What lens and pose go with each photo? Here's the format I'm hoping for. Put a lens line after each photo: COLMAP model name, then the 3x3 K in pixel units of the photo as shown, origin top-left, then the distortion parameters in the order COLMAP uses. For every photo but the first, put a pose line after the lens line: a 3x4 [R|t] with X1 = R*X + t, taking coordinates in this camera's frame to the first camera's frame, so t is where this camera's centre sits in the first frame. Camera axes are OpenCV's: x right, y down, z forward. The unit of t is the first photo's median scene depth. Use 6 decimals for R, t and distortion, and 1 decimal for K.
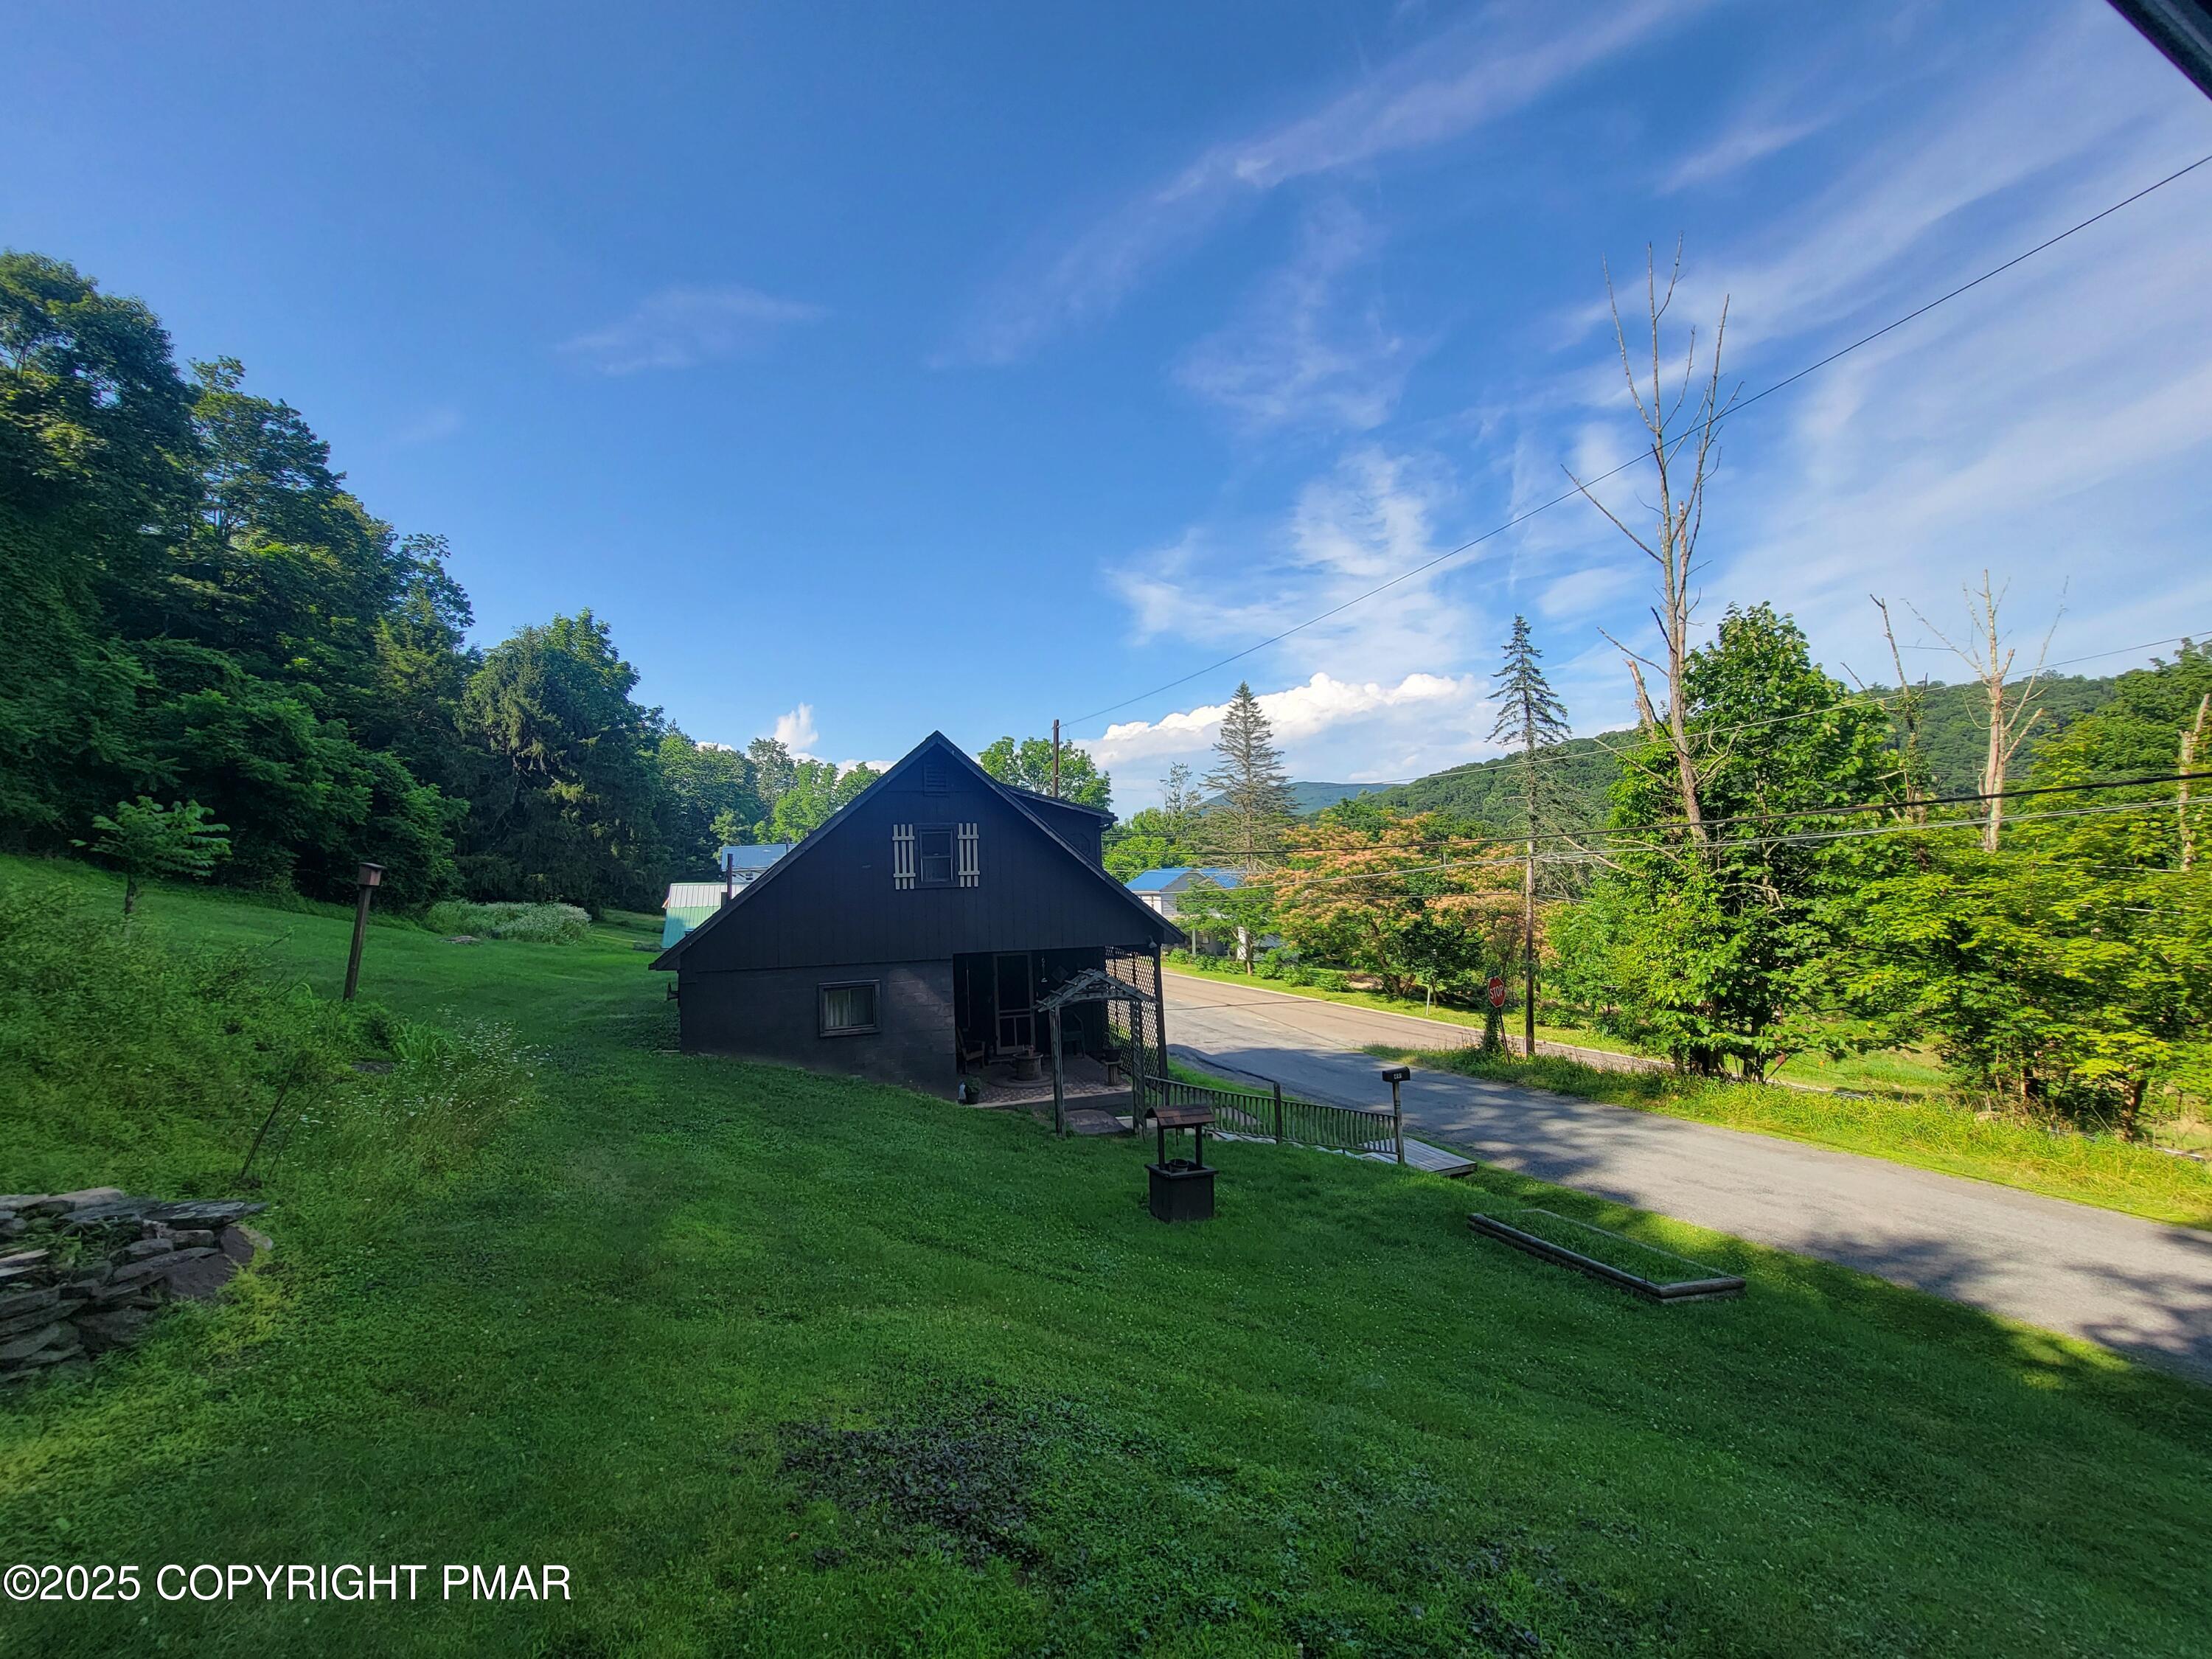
lens RADIAL K [[901.7, 0, 1106.0], [0, 901.7, 829.5], [0, 0, 1]] dist [-0.000228, -0.000070]
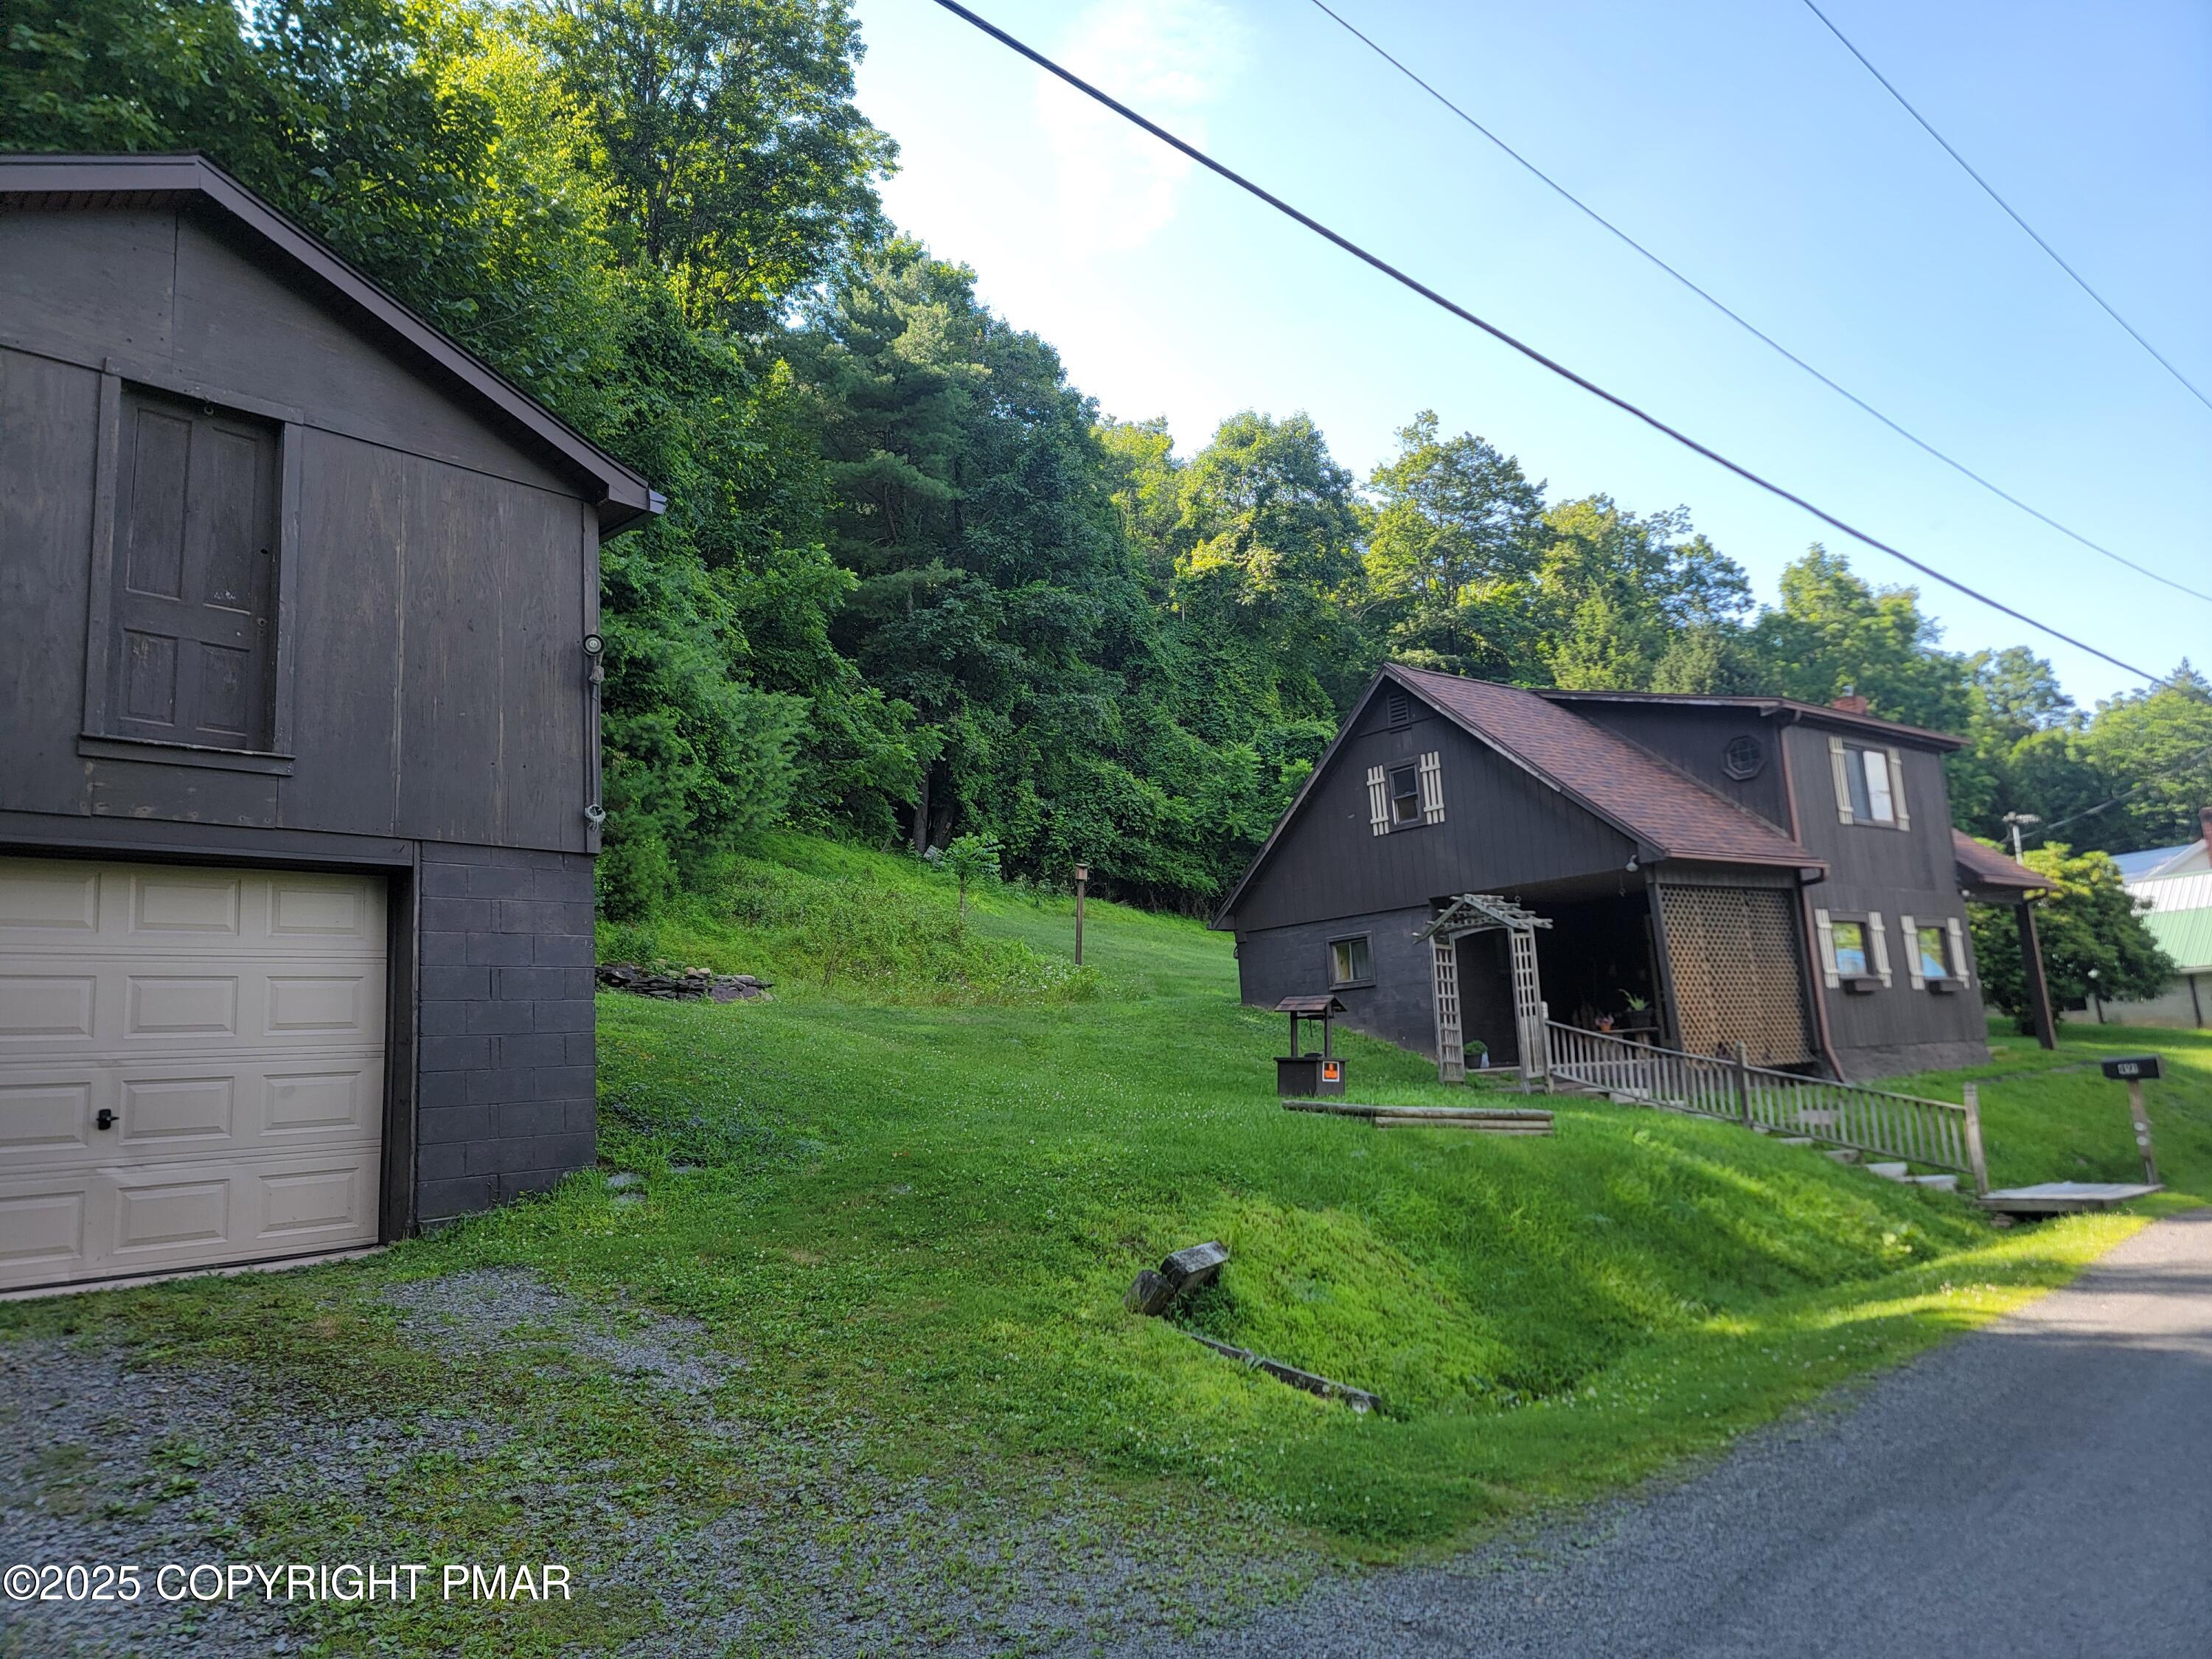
lens RADIAL K [[1520.9, 0, 1106.0], [0, 1520.9, 829.5], [0, 0, 1]] dist [0.038423, -0.000962]
pose [[0.392468, -0.139600, -0.909110, 0.463449], [0.097852, 0.989142, -0.109646, 0.086812], [0.914546, -0.045926, 0.401867, 0.041169]]
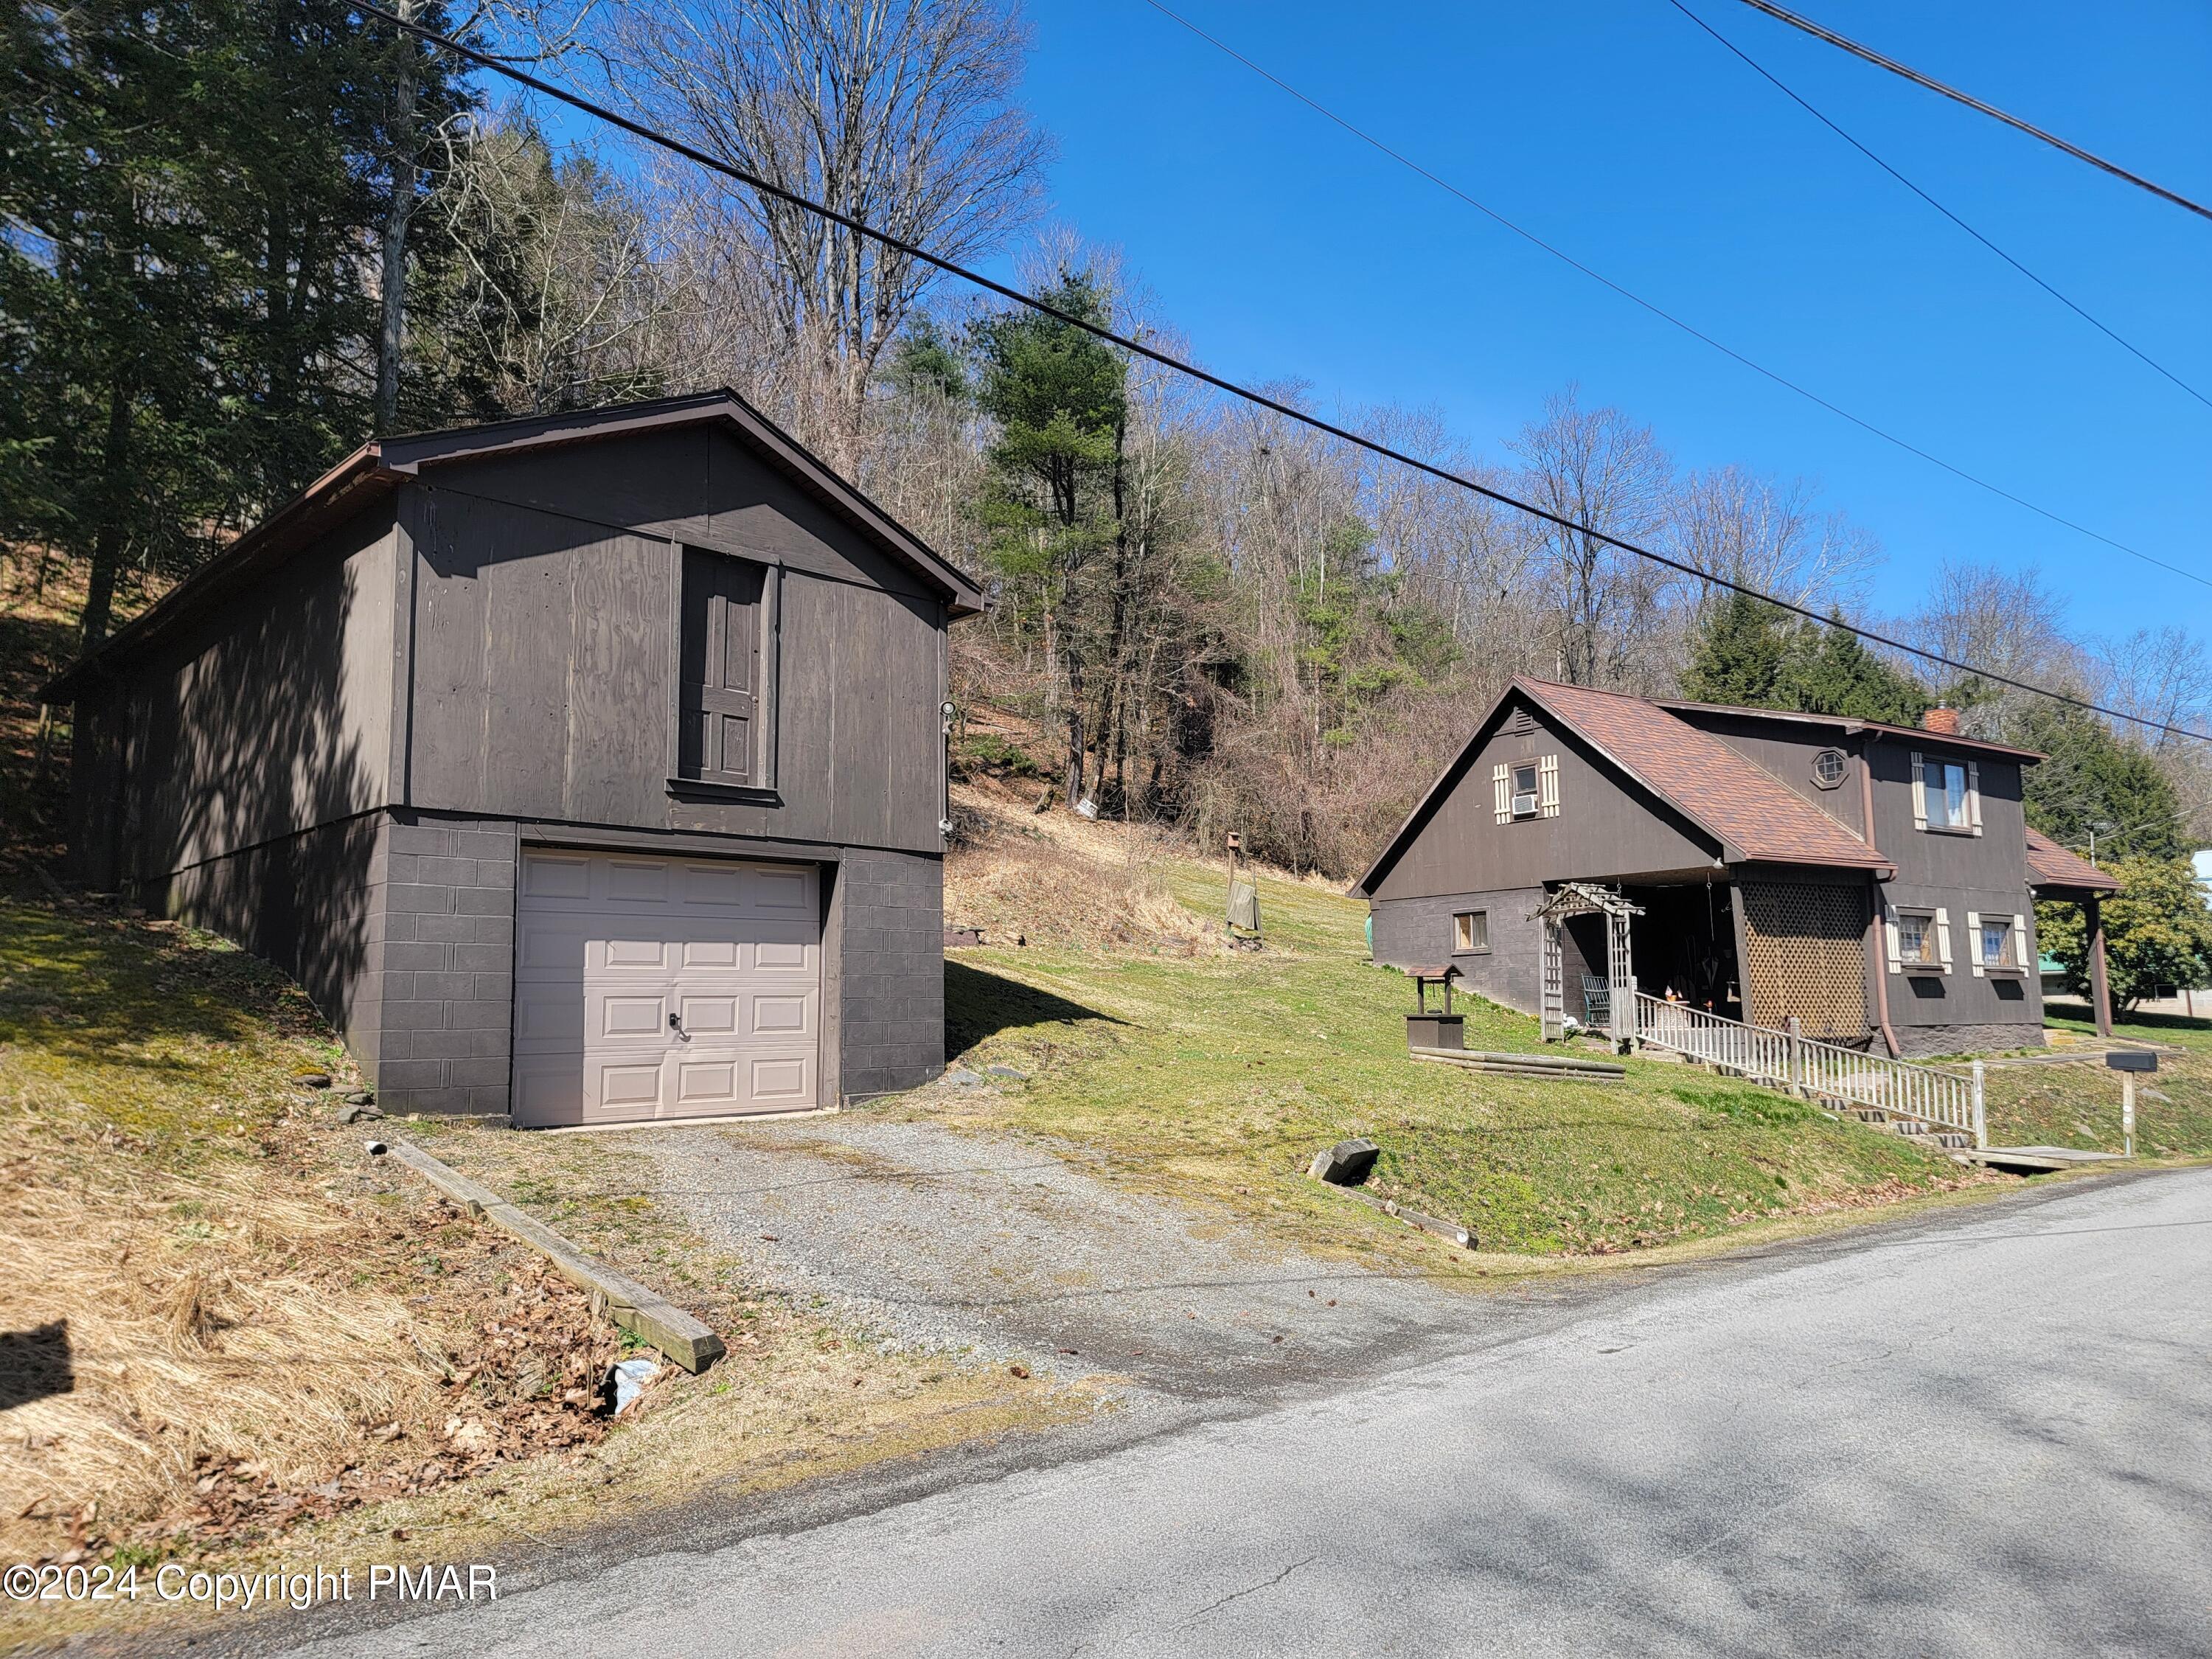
lens RADIAL K [[1547.8, 0, 1106.0], [0, 1547.8, 829.5], [0, 0, 1]] dist [0.031261, 0.000088]
pose [[0.327481, -0.084352, -0.941085, 0.577126], [0.052691, 0.996087, -0.070946, 0.076032], [0.943387, -0.026353, 0.330645, -0.030250]]
